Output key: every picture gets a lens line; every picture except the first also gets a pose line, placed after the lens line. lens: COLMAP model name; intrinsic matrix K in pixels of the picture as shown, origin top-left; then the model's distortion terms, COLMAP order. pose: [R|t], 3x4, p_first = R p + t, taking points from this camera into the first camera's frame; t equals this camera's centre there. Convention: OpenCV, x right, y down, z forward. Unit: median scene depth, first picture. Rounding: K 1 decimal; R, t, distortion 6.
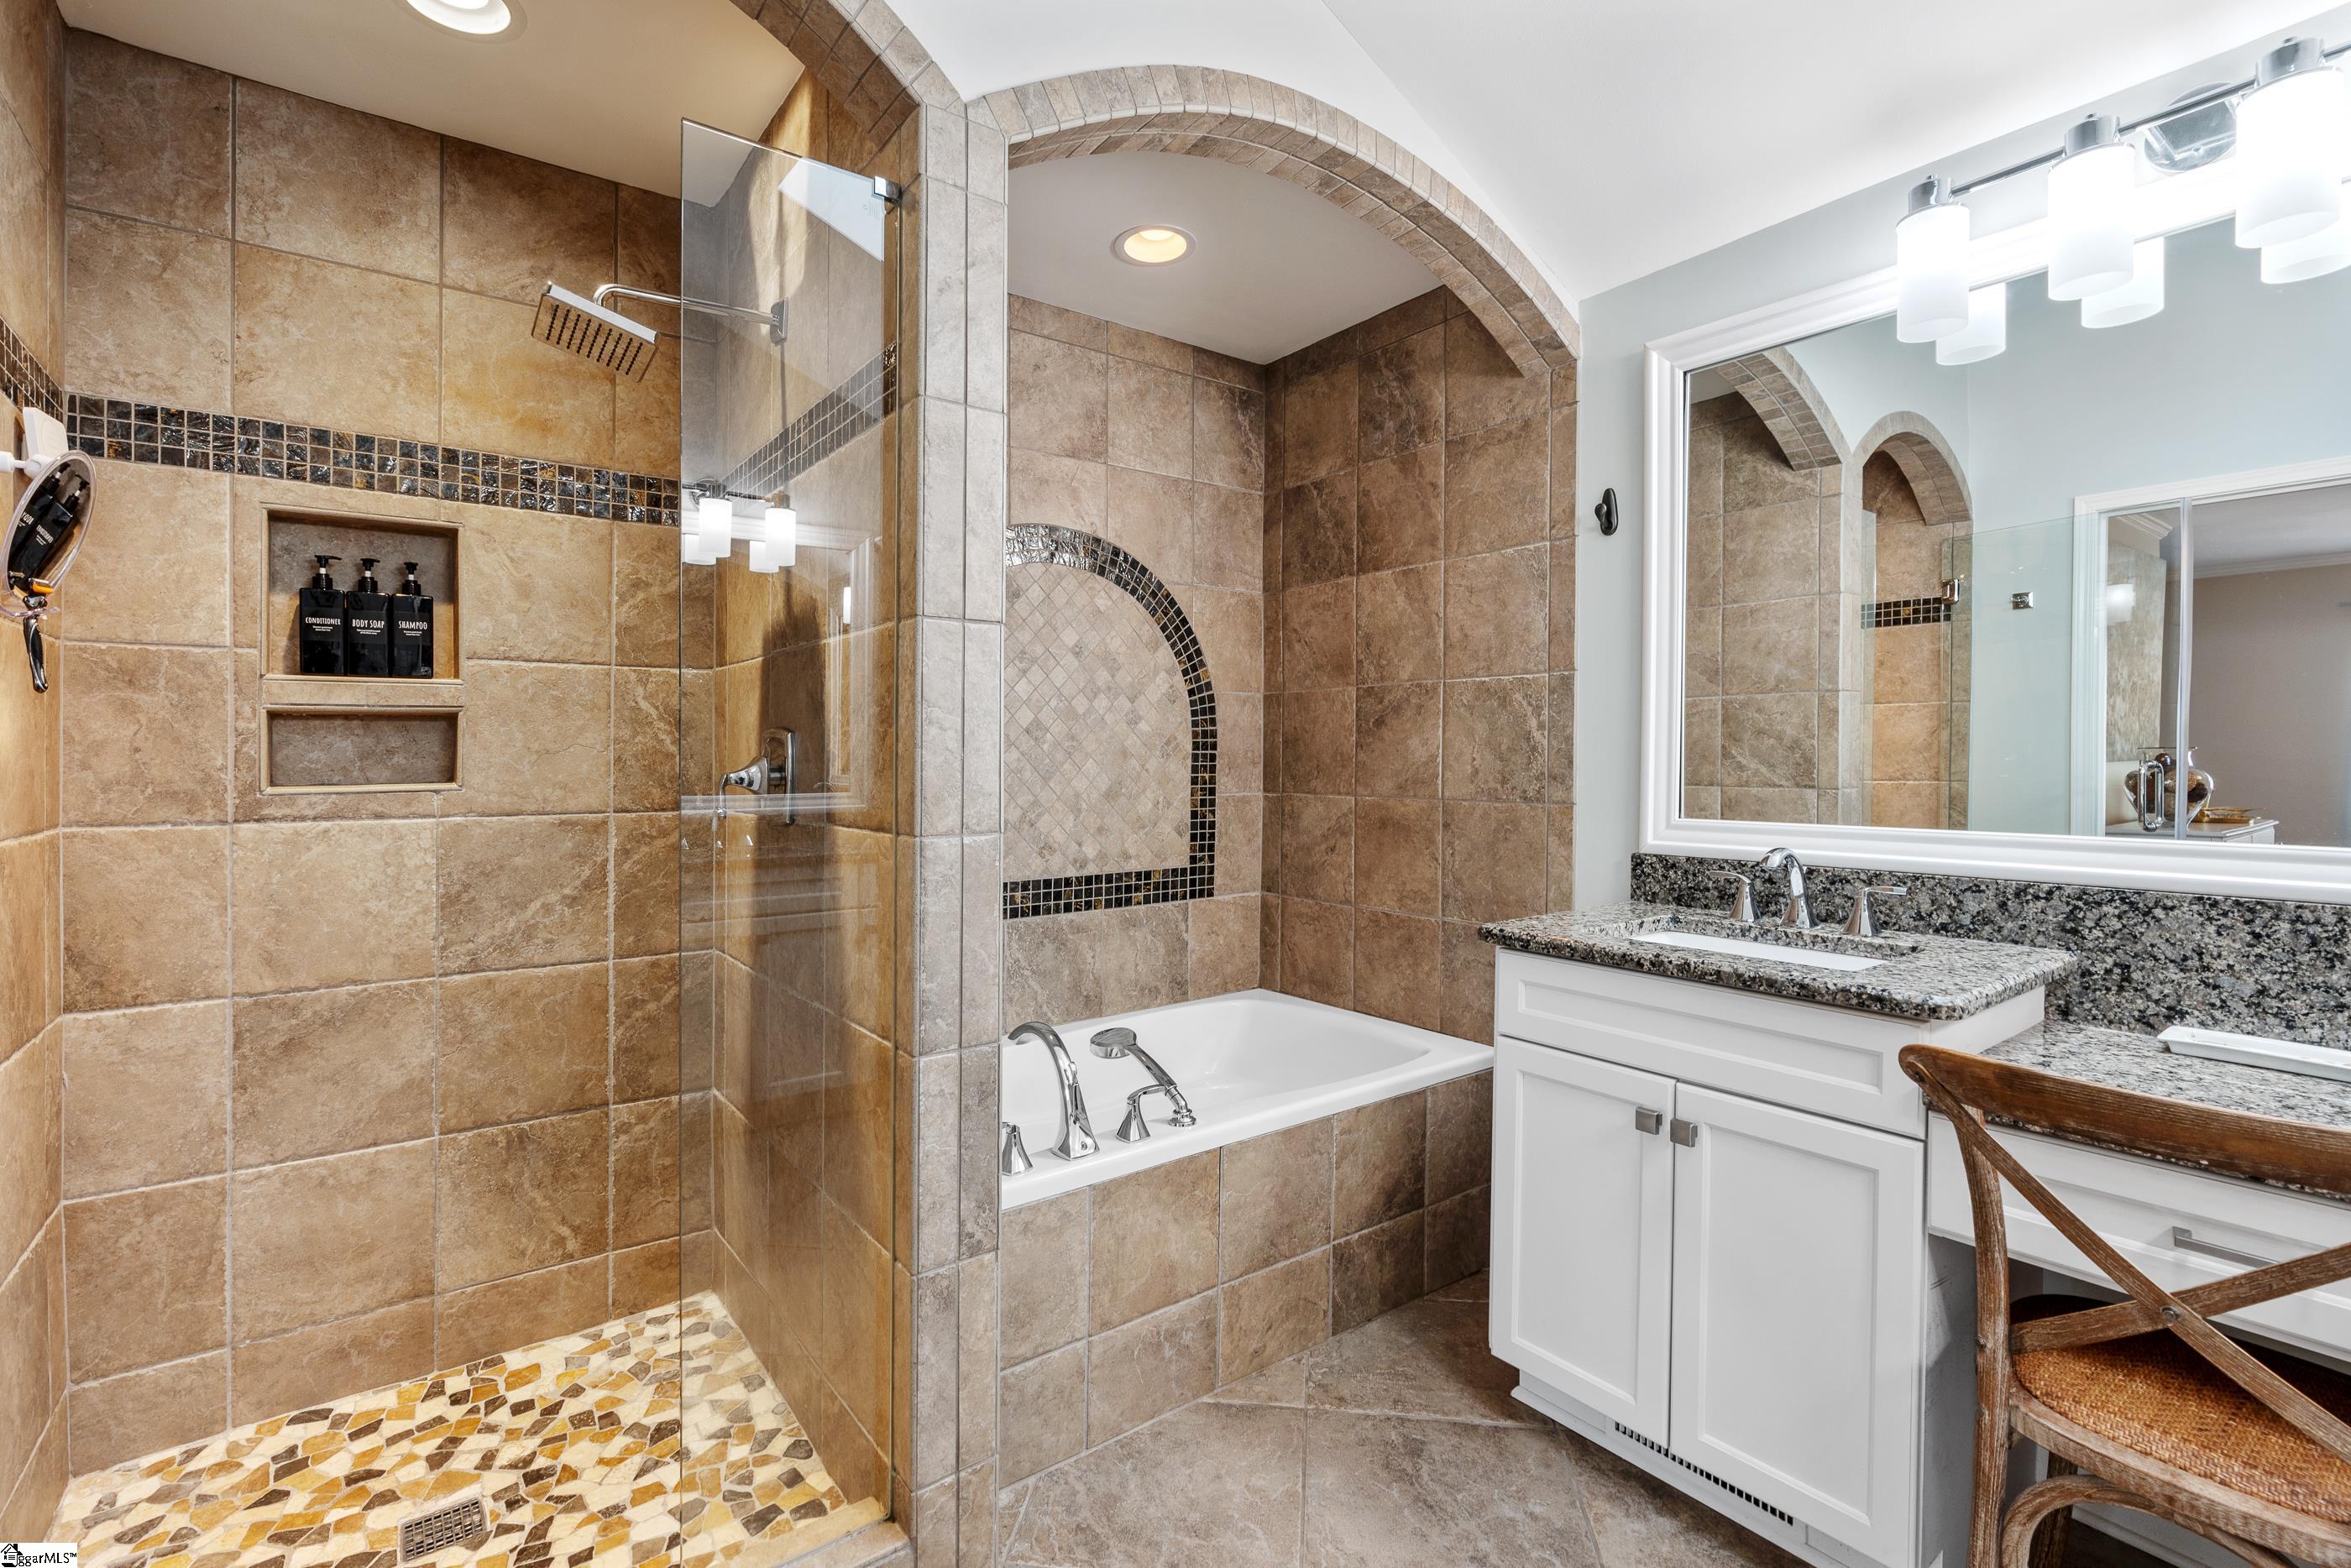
lens RADIAL K [[1082.2, 0, 1176.9], [0, 1082.2, 772.0], [0, 0, 1]] dist [-0.004280, 0.002532]
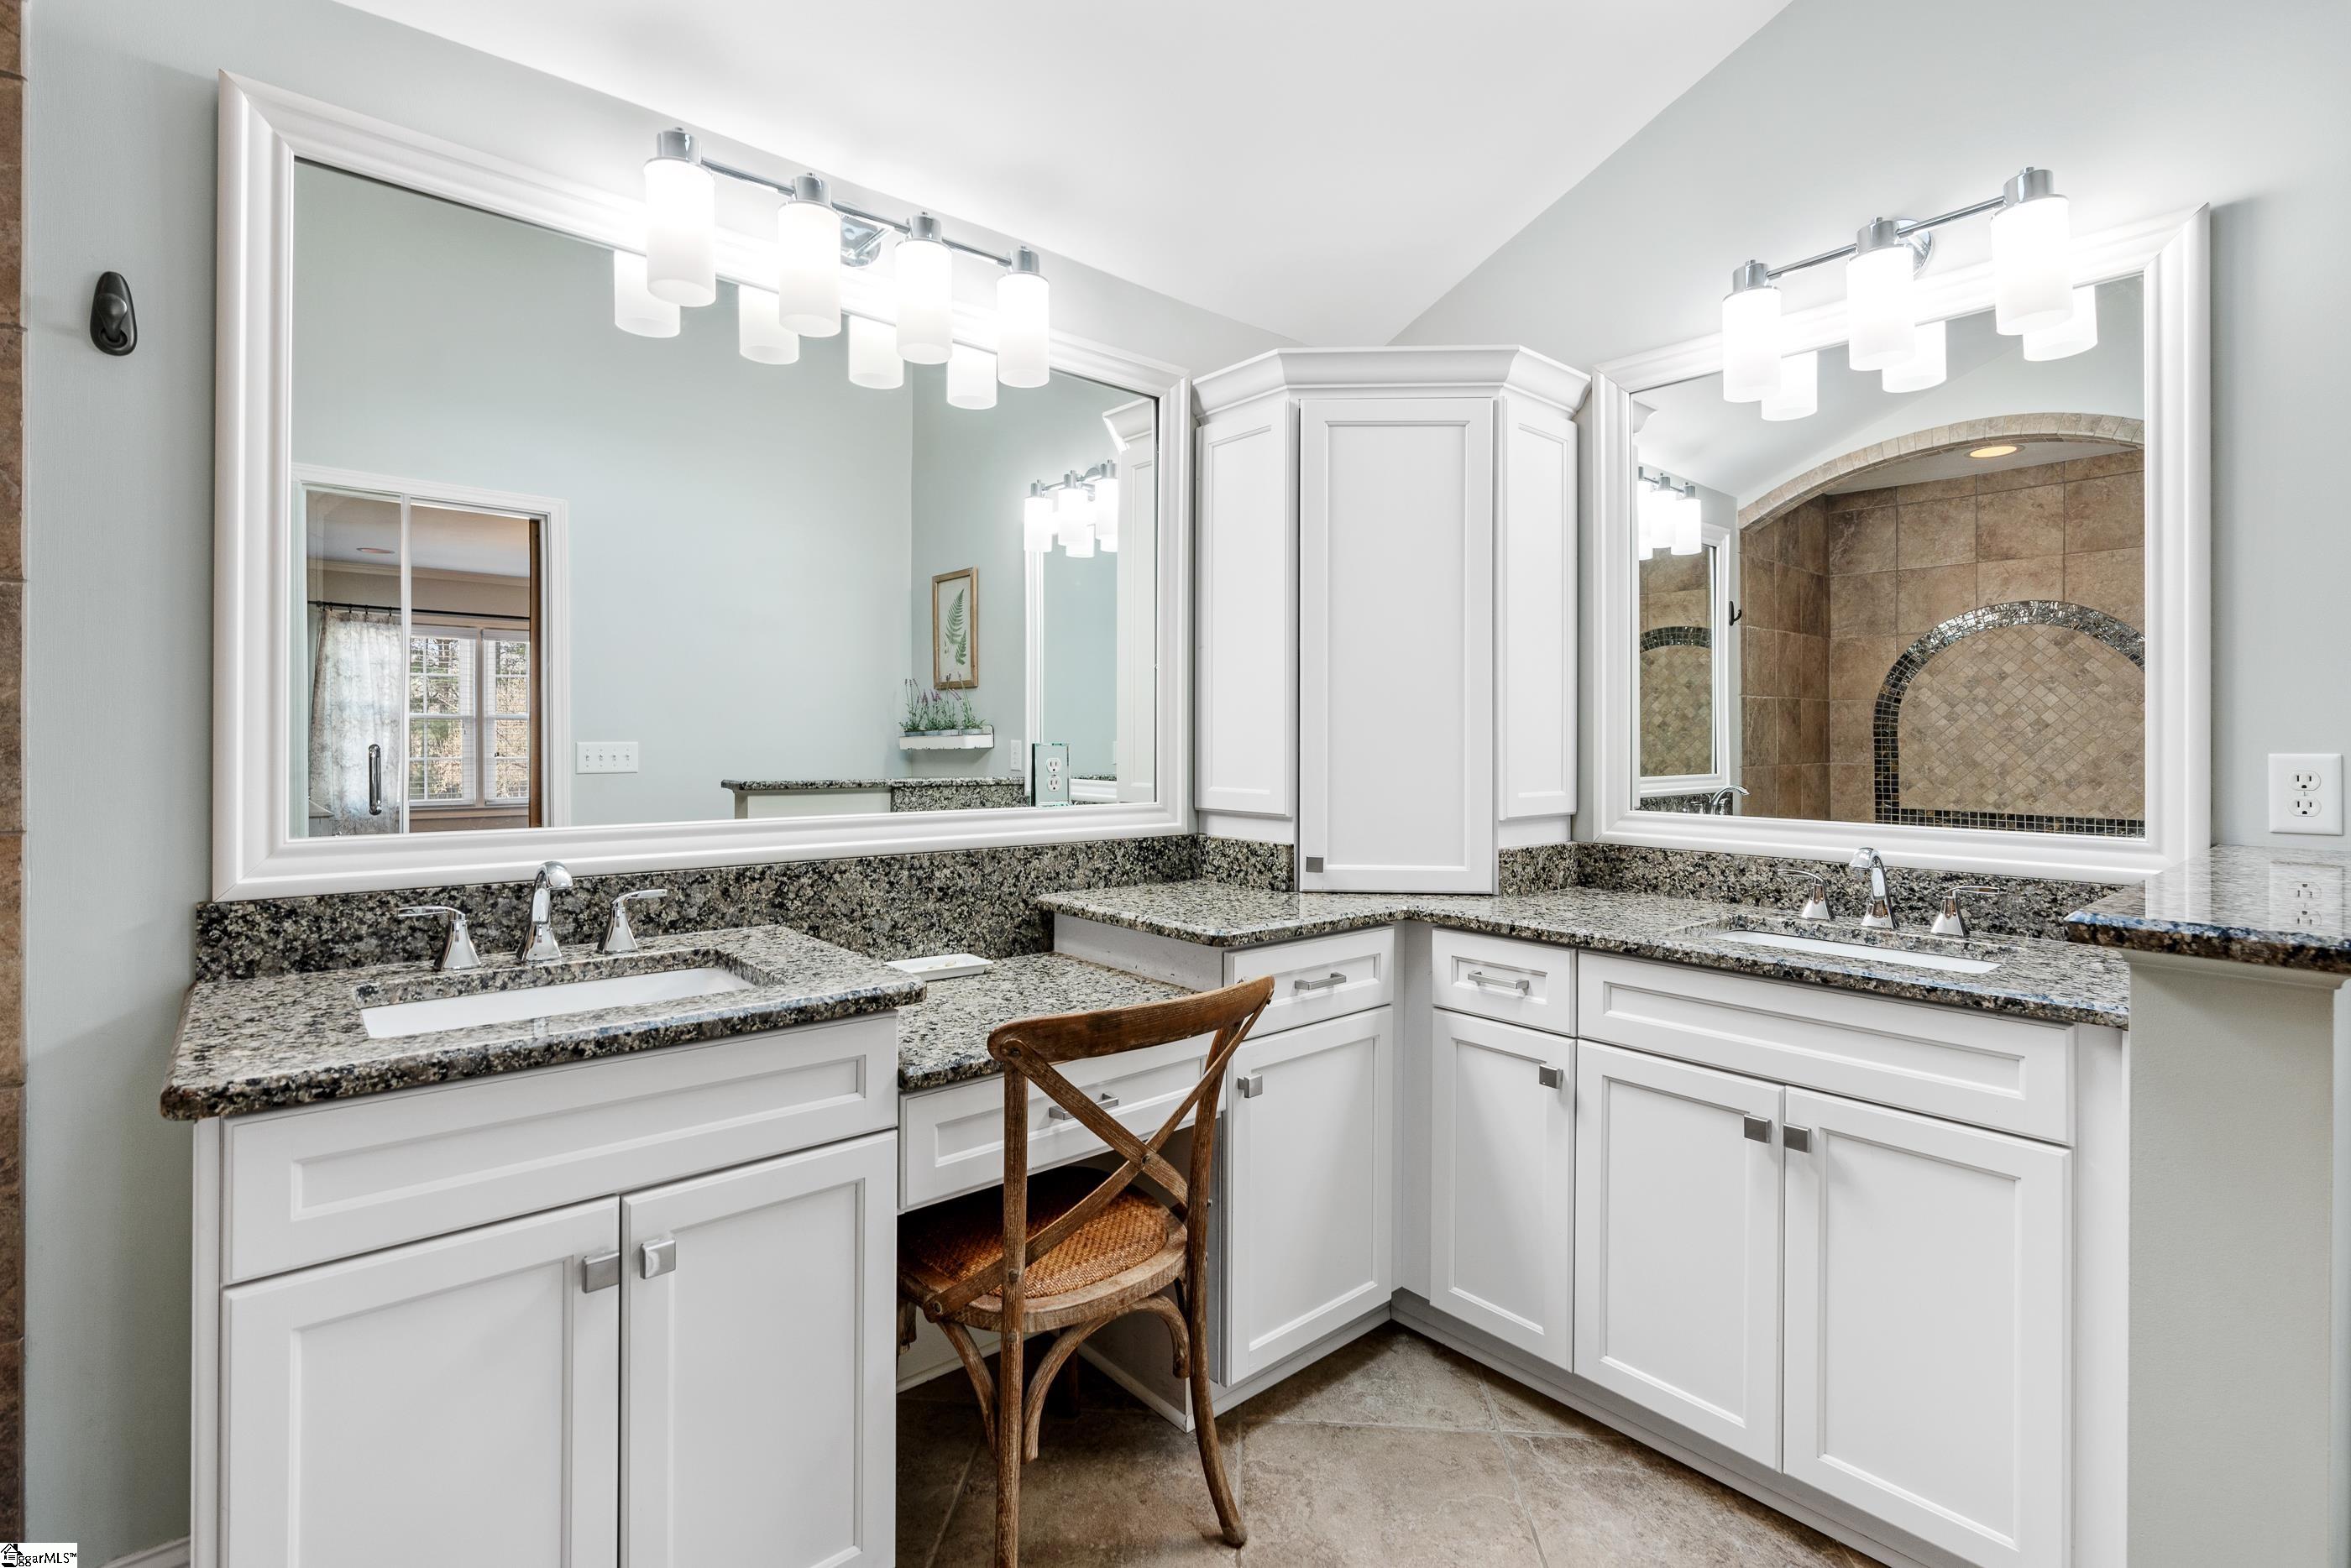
lens RADIAL K [[1082.2, 0, 1154.7], [0, 1082.2, 738.3], [0, 0, 1]] dist [-0.004280, 0.002532]
pose [[-0.061835, 0.001412, 0.998085, -0.283758], [0.007029, 0.999975, -0.000979, -0.017497], [-0.998062, 0.006955, -0.061843, 0.686885]]
